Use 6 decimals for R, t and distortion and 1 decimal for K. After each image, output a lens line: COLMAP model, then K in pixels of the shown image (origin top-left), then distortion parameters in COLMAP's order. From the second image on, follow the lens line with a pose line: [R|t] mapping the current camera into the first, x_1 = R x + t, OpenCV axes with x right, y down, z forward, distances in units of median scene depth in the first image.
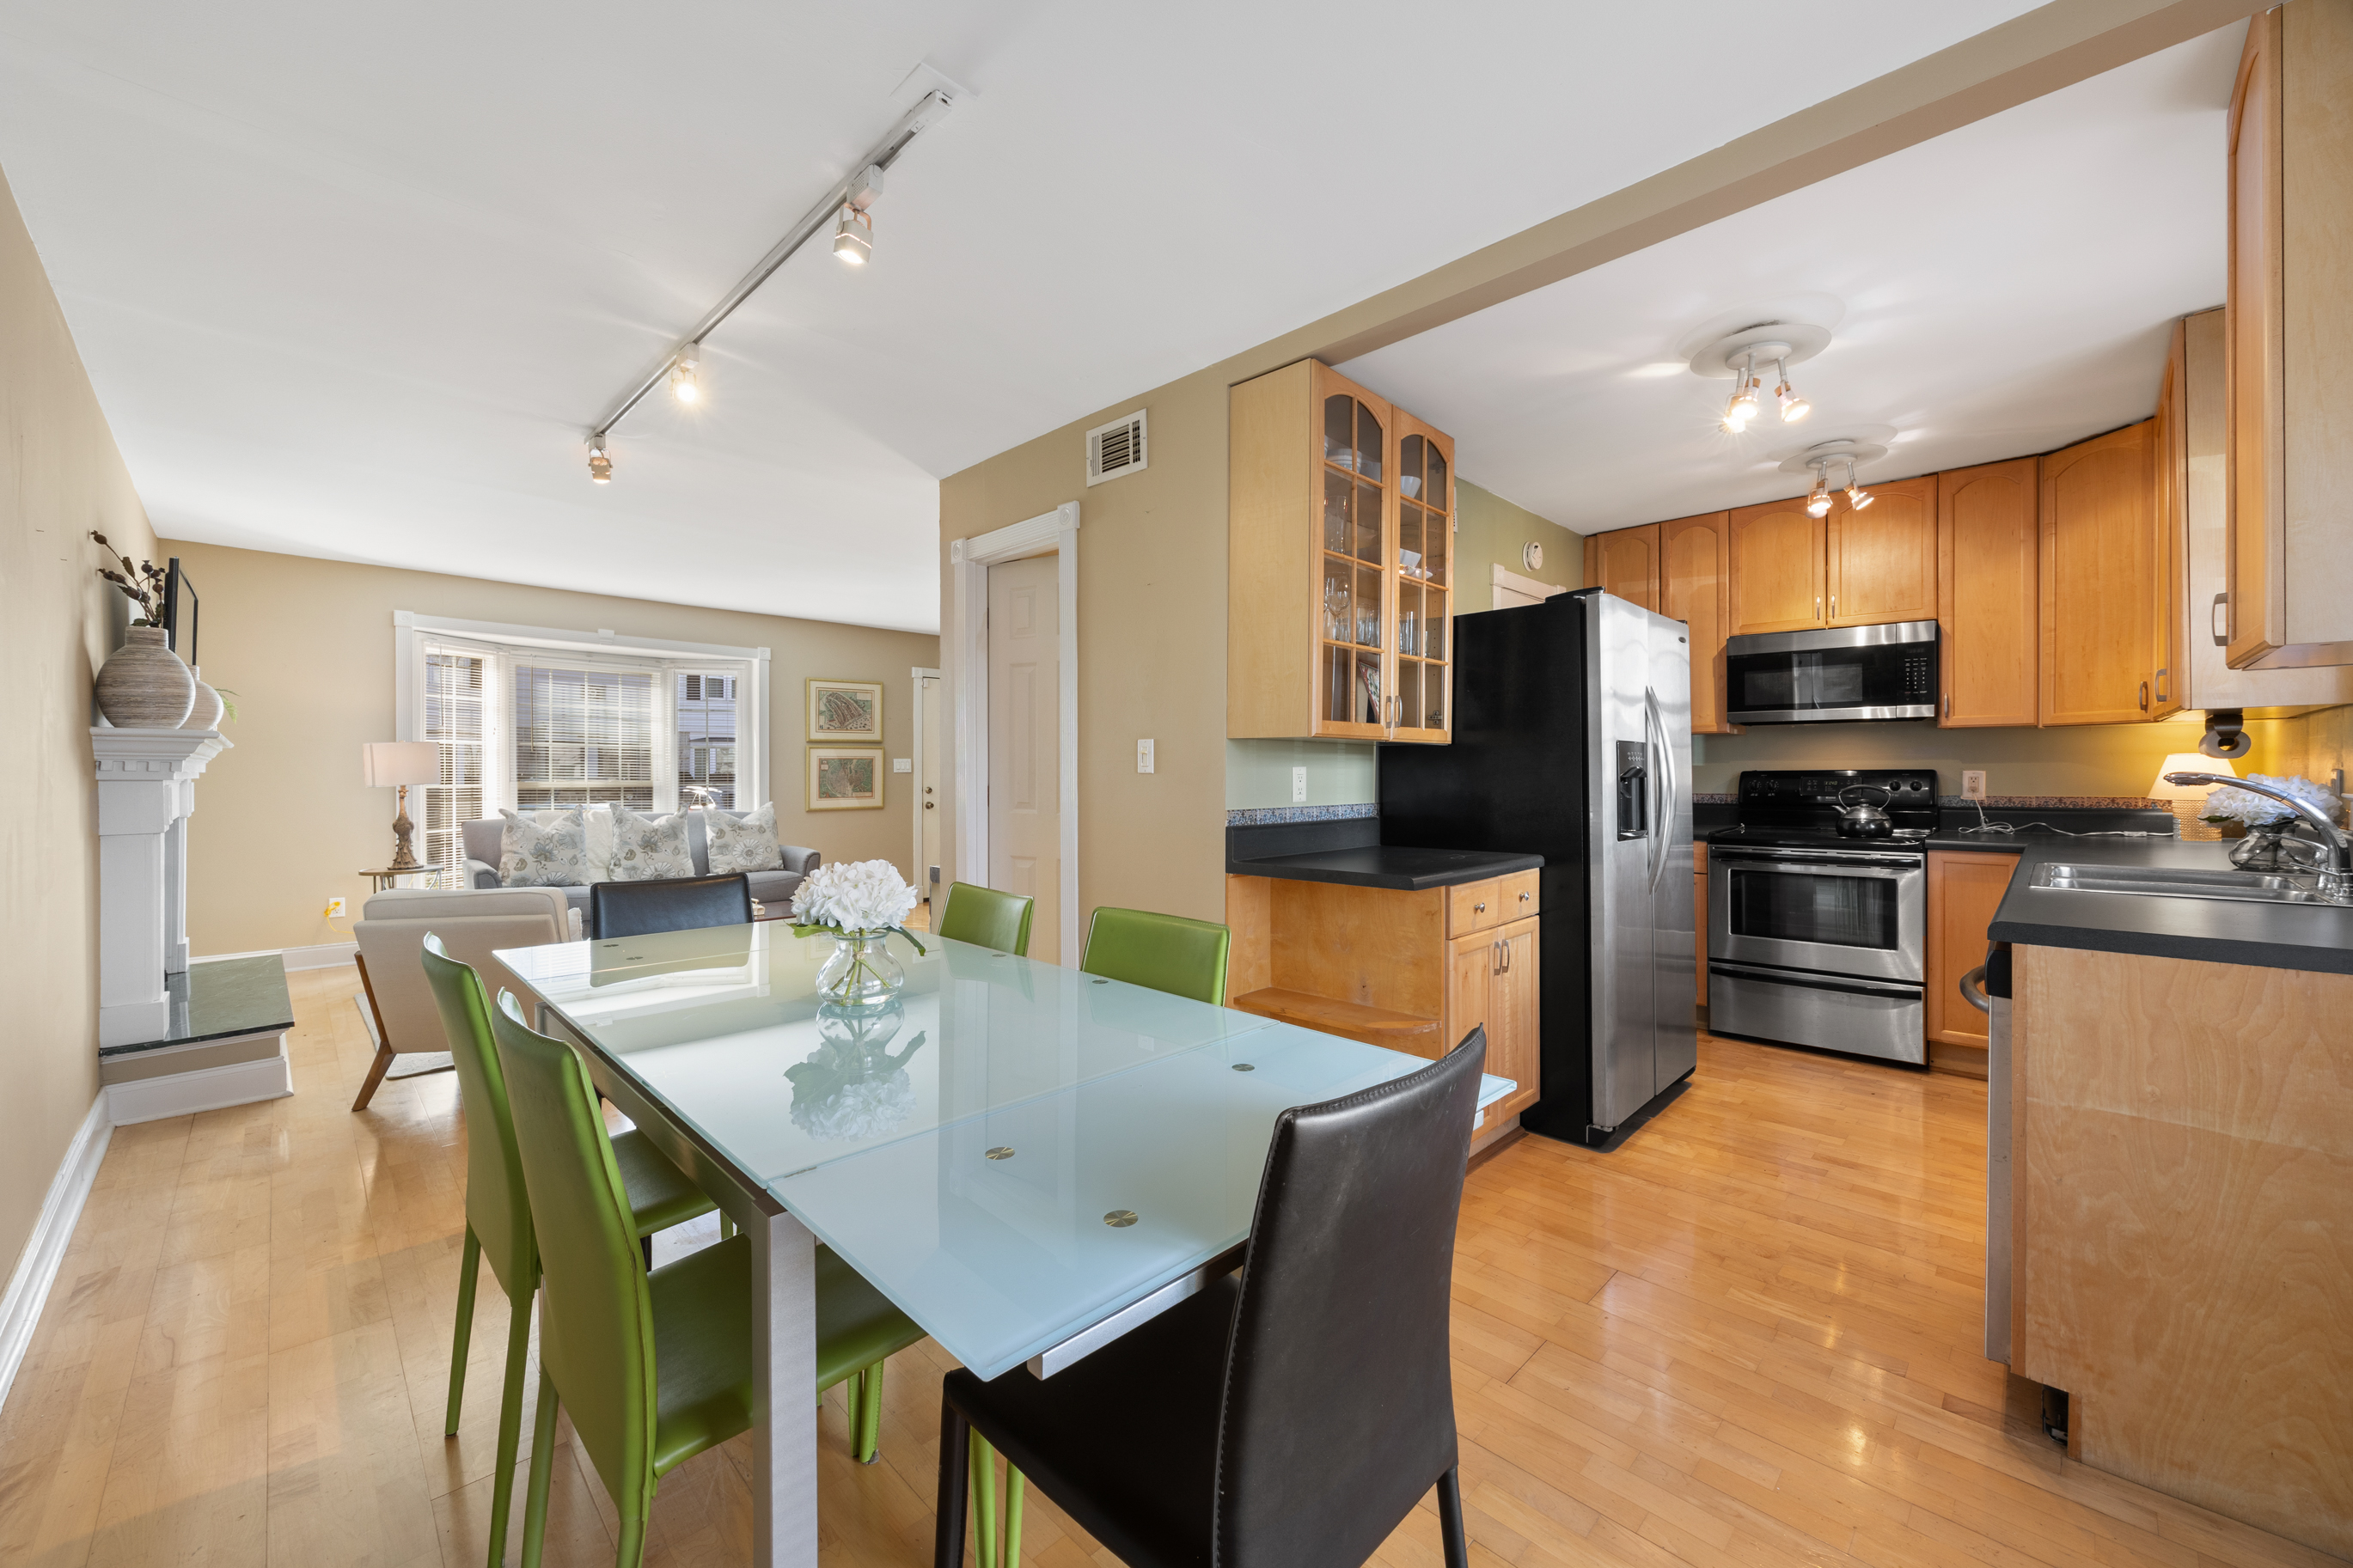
lens RADIAL K [[913.0, 0, 1176.5], [0, 913.0, 784.0], [0, 0, 1]] dist [-0.000907, -0.000427]
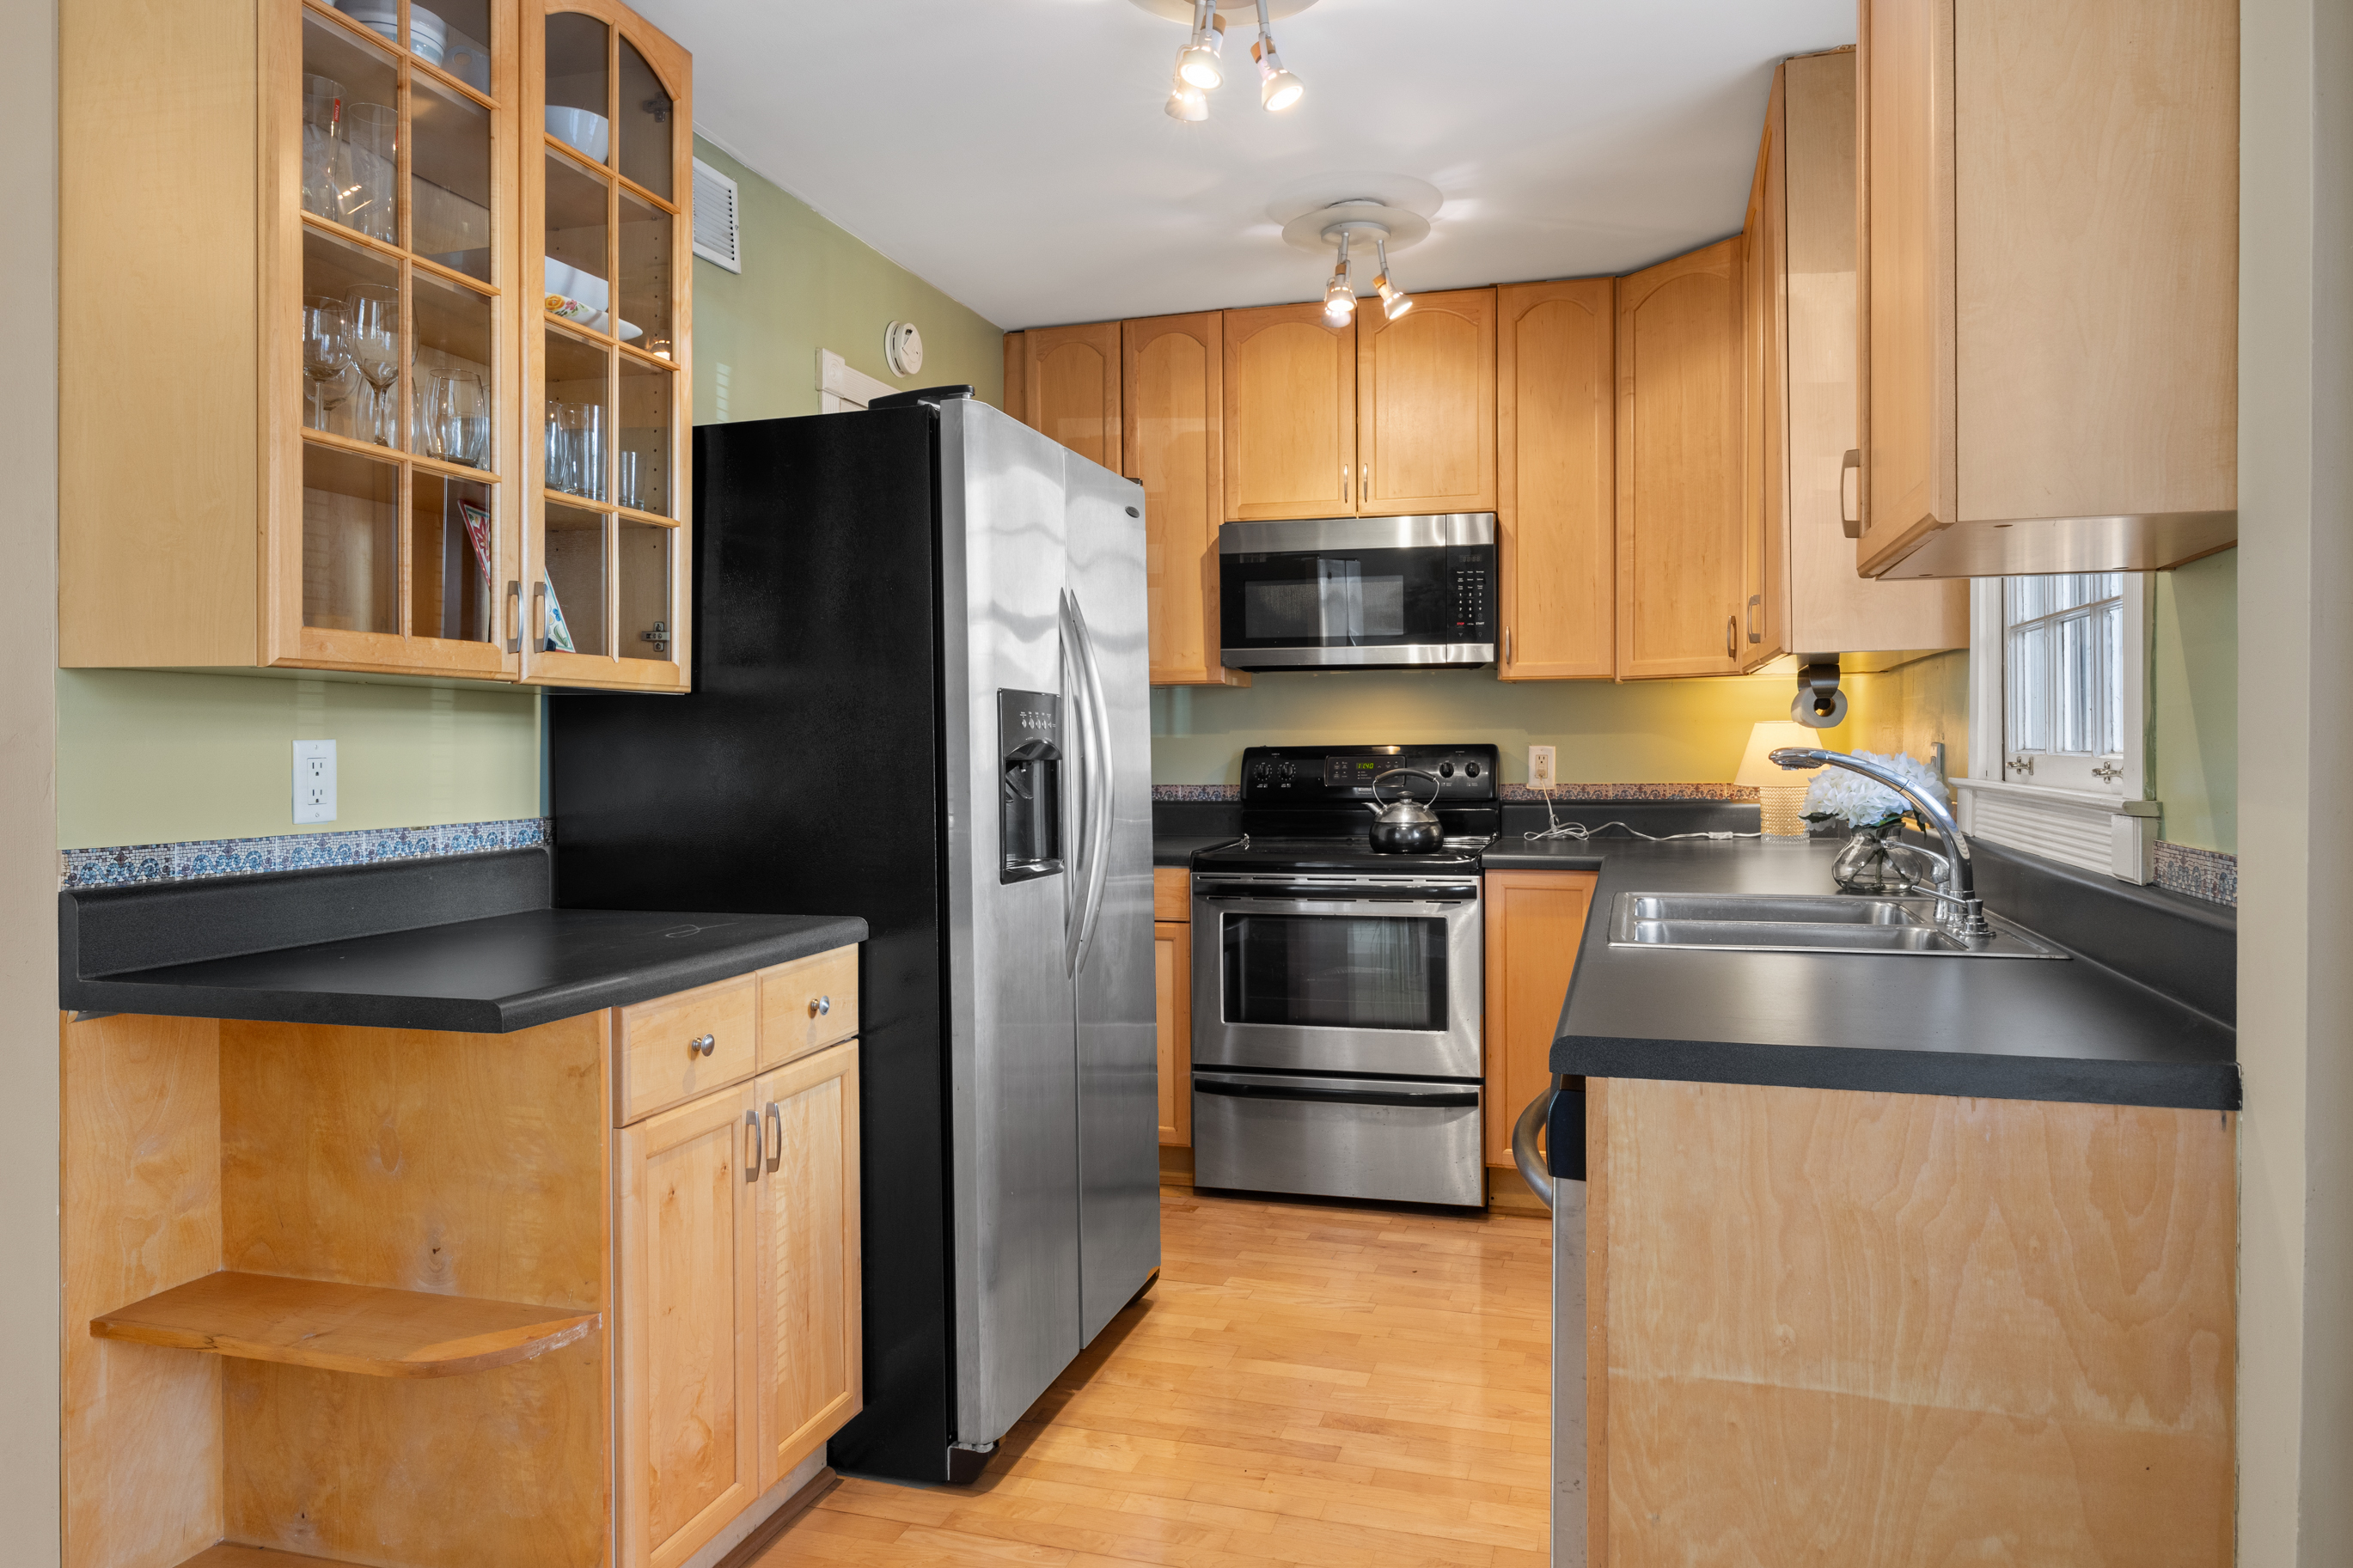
lens RADIAL K [[1530.4, 0, 1174.5], [0, 1530.4, 798.7], [0, 0, 1]] dist [0.000316, 0.000280]
pose [[0.887655, -0.017895, 0.460161, 0.164936], [0.009148, 0.999733, 0.021232, -0.002849], [-0.460418, -0.014637, 0.887581, 0.179166]]
